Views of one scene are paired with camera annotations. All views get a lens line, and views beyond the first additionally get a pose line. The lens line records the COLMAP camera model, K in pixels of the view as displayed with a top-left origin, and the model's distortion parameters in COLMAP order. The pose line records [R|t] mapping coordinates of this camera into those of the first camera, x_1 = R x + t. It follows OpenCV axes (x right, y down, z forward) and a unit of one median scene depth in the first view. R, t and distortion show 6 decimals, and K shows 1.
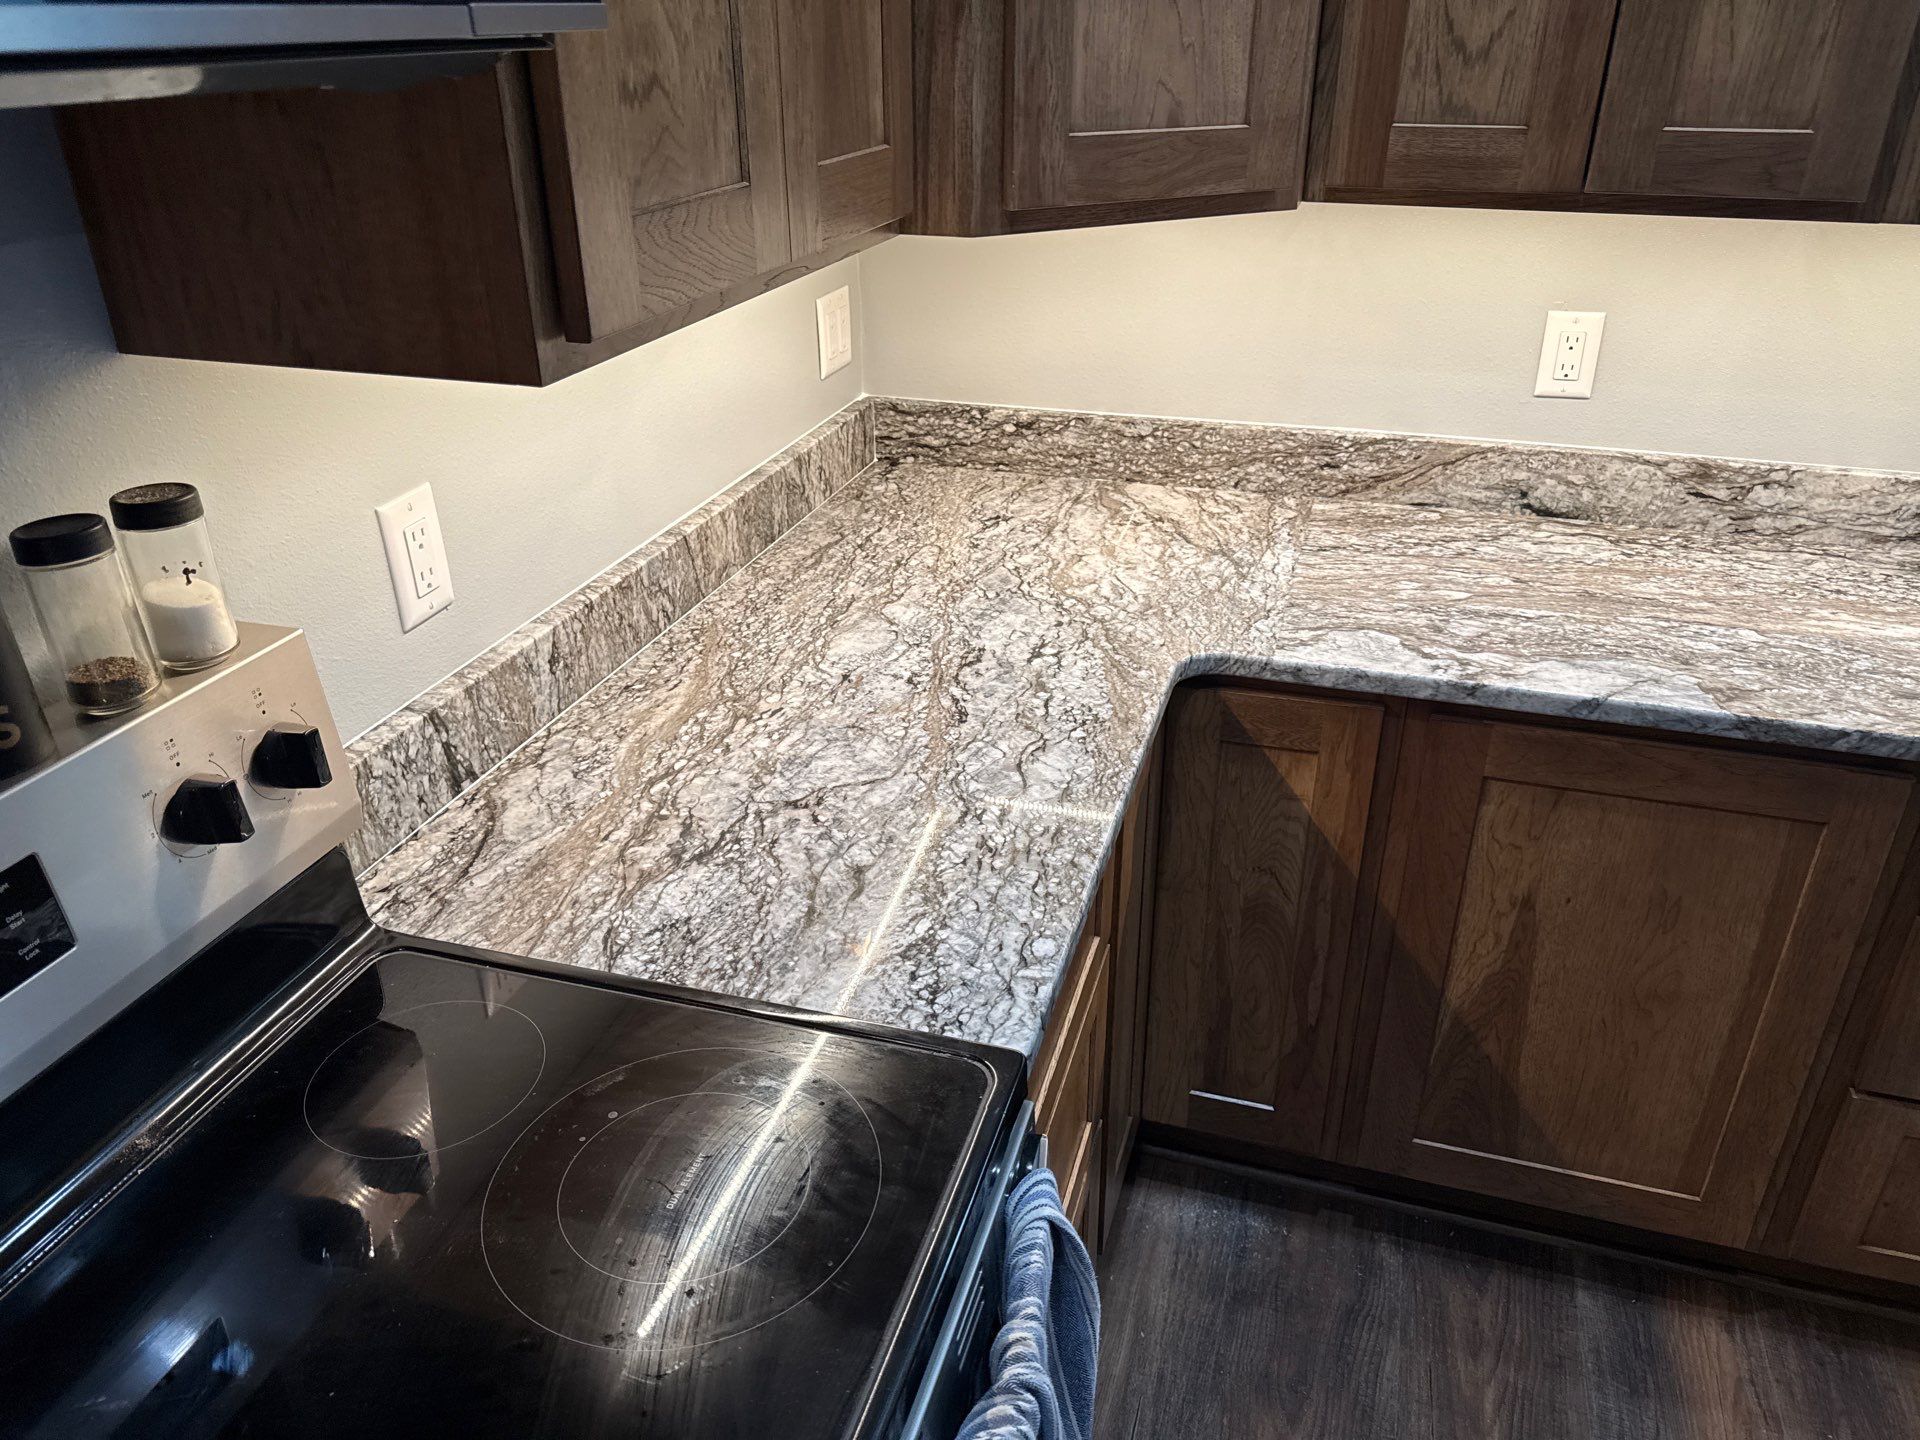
lens RADIAL K [[1361.6, 0, 874.5], [0, 1361.6, 719.9], [0, 0, 1]] dist [0.025049, -0.064519]
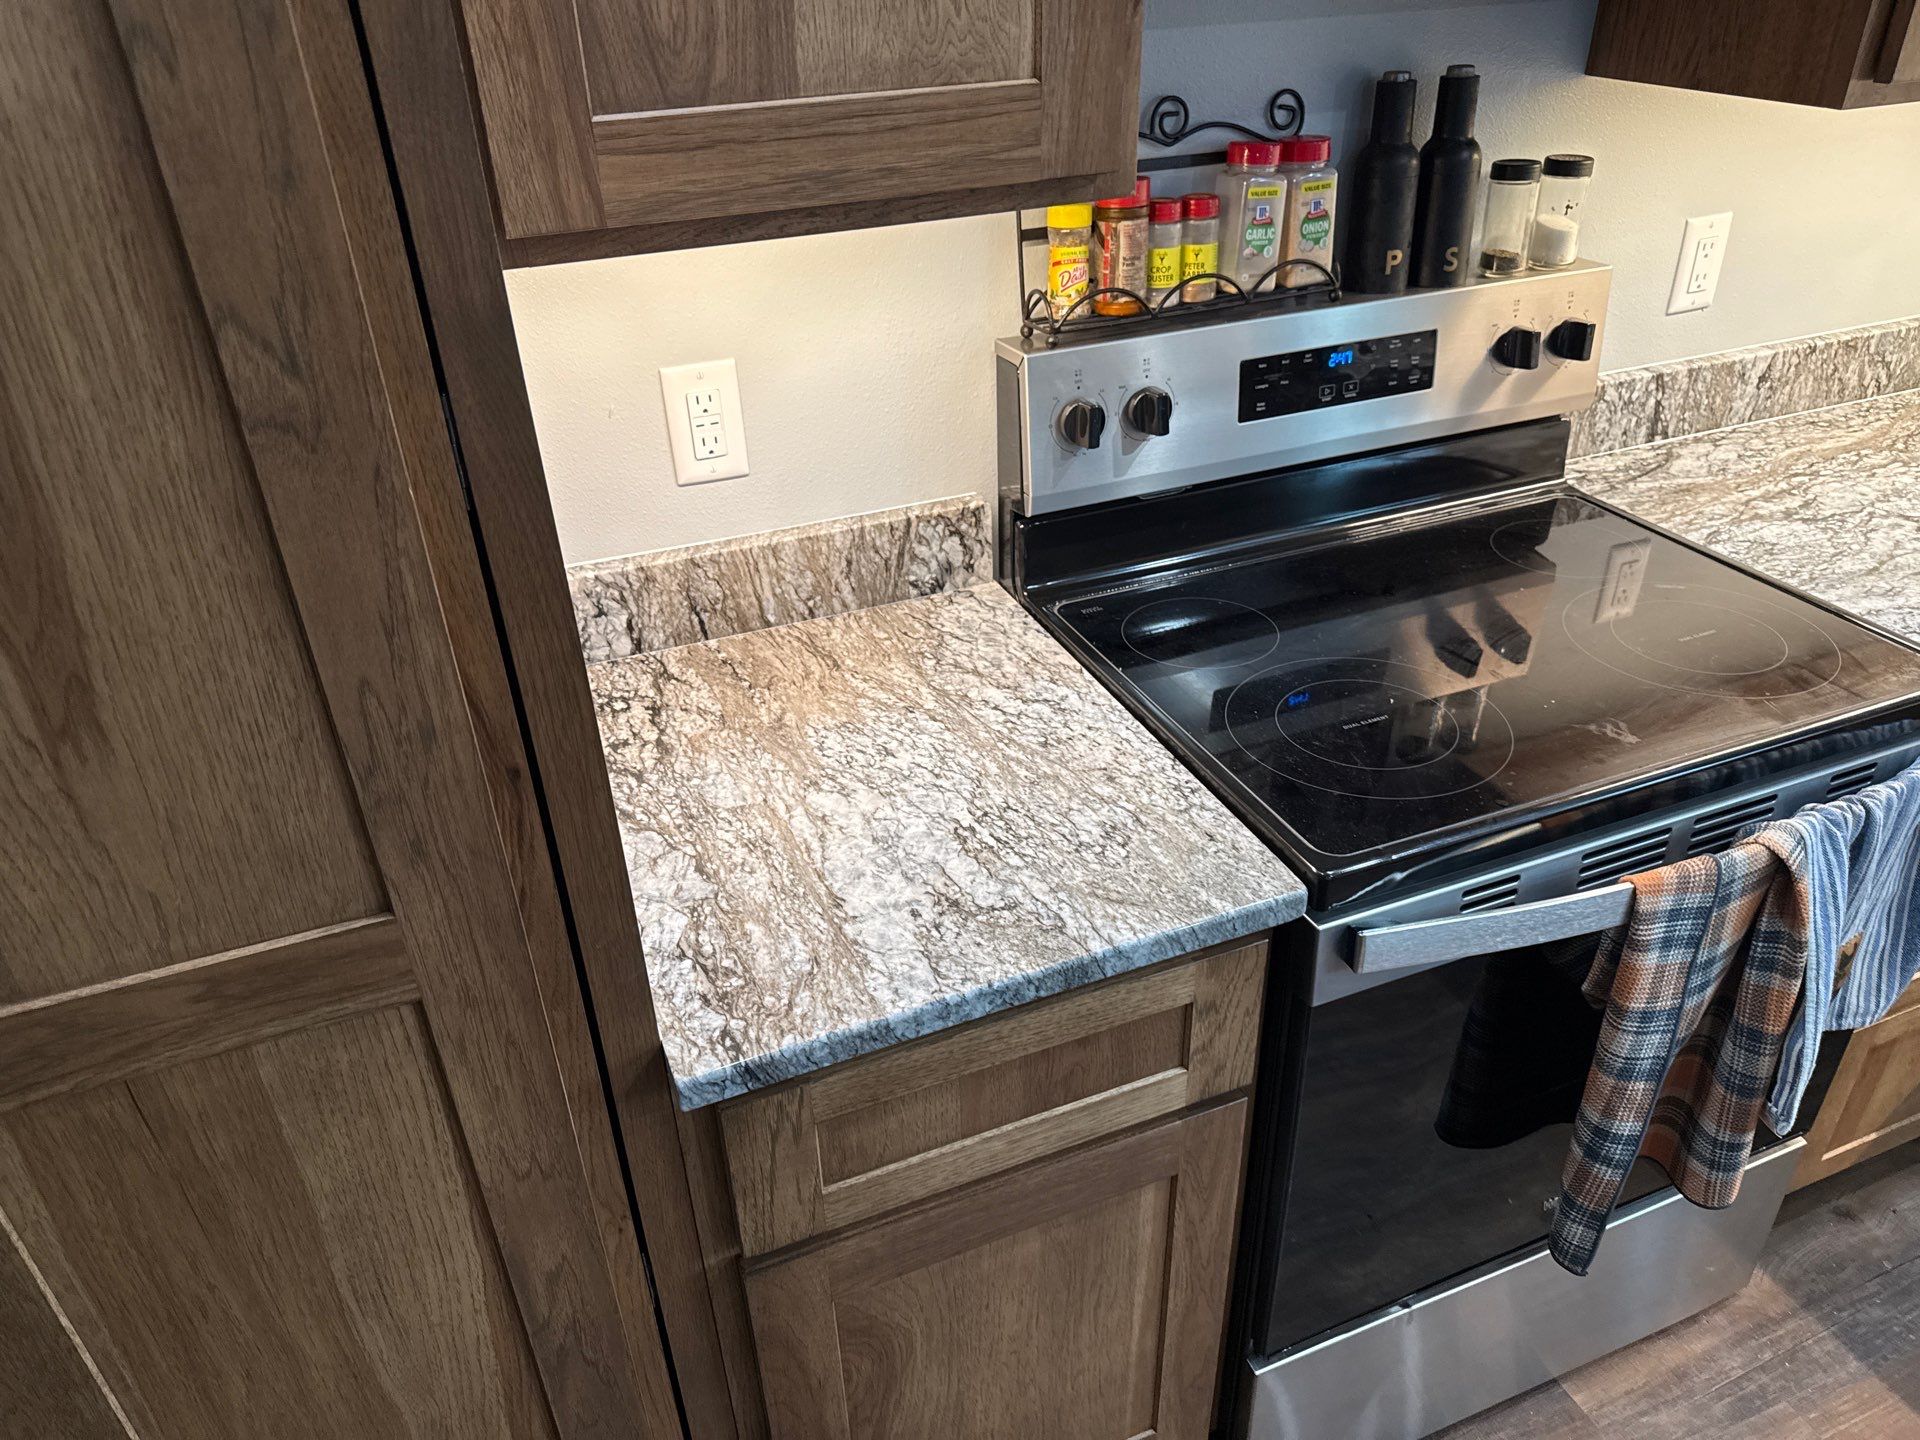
lens RADIAL K [[1404.0, 0, 958.8], [0, 1404.0, 838.4], [0, 0, 1]] dist [0.026275, 0.006313]
pose [[0.685257, 0.403869, -0.606064, 0.275672], [-0.329172, 0.914063, 0.236929, 0.328443], [0.649668, 0.037142, 0.759310, -0.607349]]
